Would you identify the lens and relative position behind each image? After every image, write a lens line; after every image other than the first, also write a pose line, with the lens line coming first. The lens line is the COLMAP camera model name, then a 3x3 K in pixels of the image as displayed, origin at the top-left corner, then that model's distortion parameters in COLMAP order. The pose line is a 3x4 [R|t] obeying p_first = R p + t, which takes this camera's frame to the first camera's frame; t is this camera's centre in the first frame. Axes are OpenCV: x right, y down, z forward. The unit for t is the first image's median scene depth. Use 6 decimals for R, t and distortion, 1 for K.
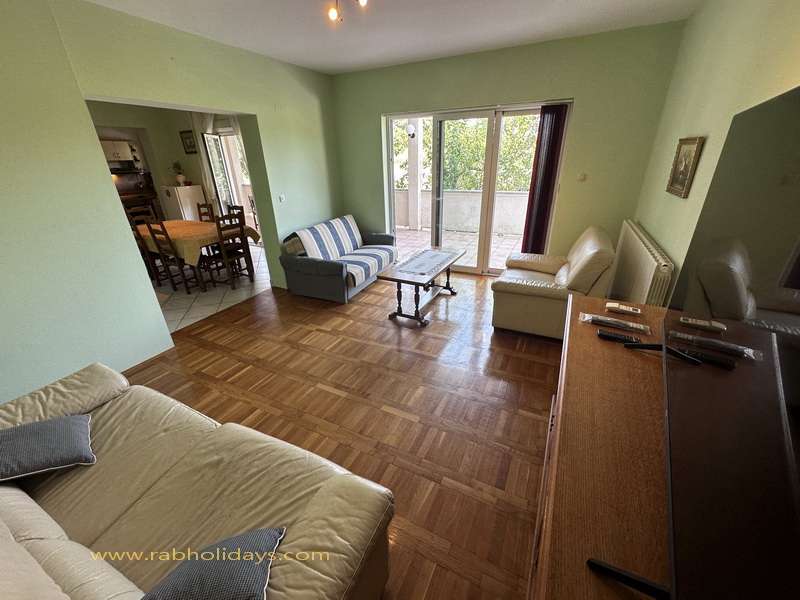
lens RADIAL K [[319.5, 0, 396.4], [0, 319.5, 302.4], [0, 0, 1]] dist [-0.007519, 0.001871]
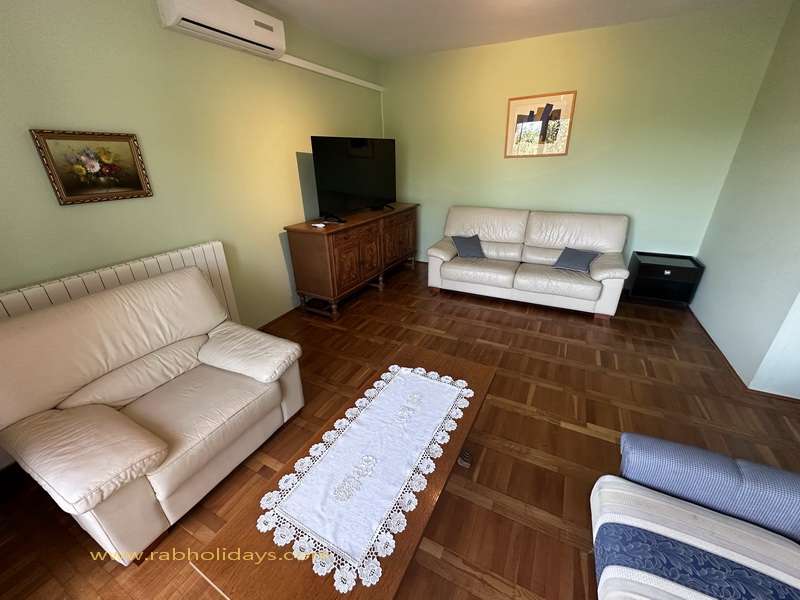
lens RADIAL K [[319.5, 0, 398.7], [0, 319.5, 300.3], [0, 0, 1]] dist [-0.007519, 0.001871]
pose [[-0.999229, 0.030835, 0.024294, 0.044405], [0.038603, 0.659464, 0.750745, -0.305156], [0.007129, 0.751104, -0.660146, 0.697819]]
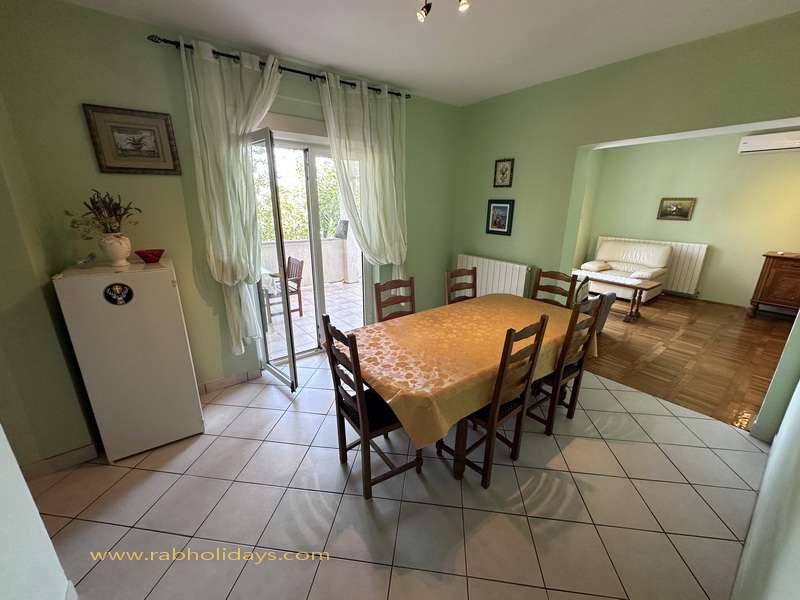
lens RADIAL K [[319.5, 0, 399.3], [0, 319.5, 299.3], [0, 0, 1]] dist [-0.007519, 0.001871]
pose [[0.434920, -0.239335, 0.868080, -0.914362], [0.357556, 0.930674, 0.077451, -0.283000], [-0.826437, 0.276703, 0.490345, 0.675173]]
